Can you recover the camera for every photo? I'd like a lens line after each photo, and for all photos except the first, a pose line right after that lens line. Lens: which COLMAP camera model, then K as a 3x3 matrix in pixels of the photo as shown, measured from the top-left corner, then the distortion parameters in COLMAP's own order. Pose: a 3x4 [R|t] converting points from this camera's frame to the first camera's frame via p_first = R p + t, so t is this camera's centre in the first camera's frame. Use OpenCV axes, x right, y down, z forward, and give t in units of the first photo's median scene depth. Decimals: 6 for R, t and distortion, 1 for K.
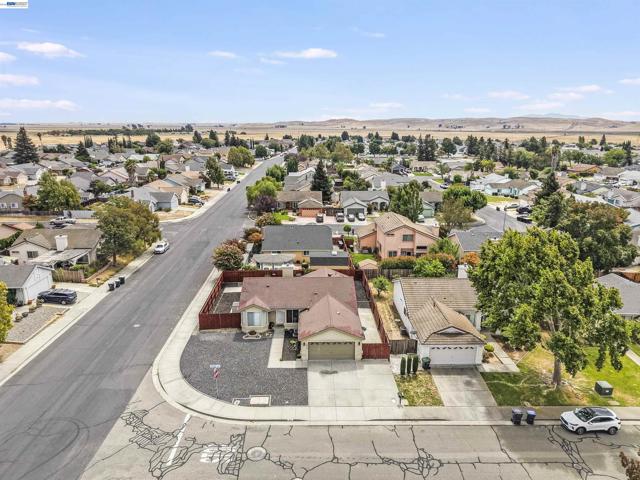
lens RADIAL K [[427.9, 0, 320.0], [0, 427.9, 240.0], [0, 0, 1]] dist [0.036615, -0.040264]
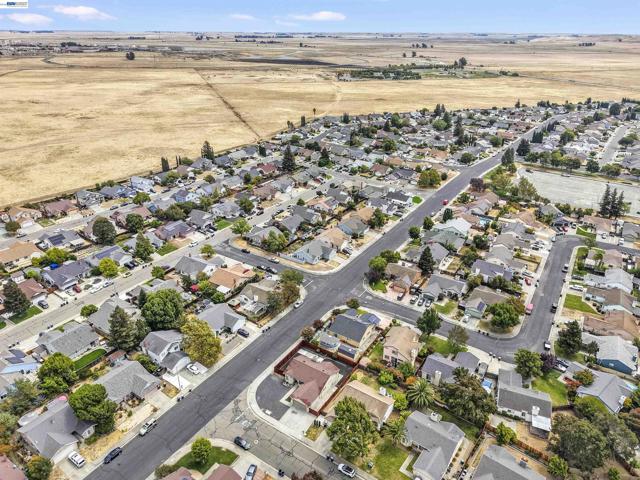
lens RADIAL K [[427.9, 0, 320.0], [0, 427.9, 240.0], [0, 0, 1]] dist [0.036615, -0.040264]
pose [[0.821172, 0.244144, -0.515819, 1.162972], [-0.149599, 0.964351, 0.218282, -1.242263], [0.550723, -0.102081, 0.828422, -1.002111]]
